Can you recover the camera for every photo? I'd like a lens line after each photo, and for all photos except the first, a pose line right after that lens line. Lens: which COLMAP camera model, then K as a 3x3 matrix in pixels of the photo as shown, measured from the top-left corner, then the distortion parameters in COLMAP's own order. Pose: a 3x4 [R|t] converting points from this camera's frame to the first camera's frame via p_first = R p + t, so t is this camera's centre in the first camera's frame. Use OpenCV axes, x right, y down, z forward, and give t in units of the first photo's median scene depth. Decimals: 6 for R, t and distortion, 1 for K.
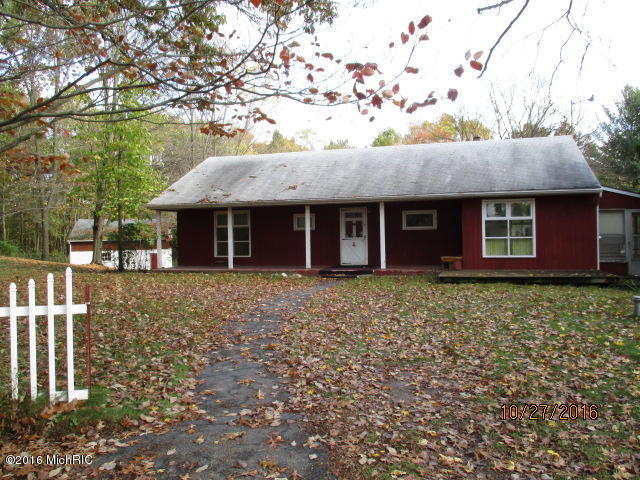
lens RADIAL K [[499.4, 0, 320.0], [0, 499.4, 240.0], [0, 0, 1]] dist [-0.042688, 0.001887]
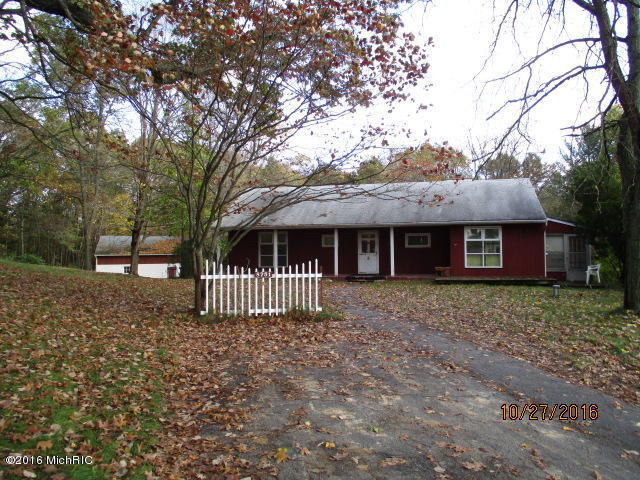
lens RADIAL K [[499.4, 0, 320.0], [0, 499.4, 240.0], [0, 0, 1]] dist [-0.042688, 0.001887]
pose [[0.998826, 0.010623, 0.047272, -0.137023], [-0.008879, 0.999278, -0.036942, 0.011894], [-0.047631, 0.036479, 0.998199, -0.354906]]
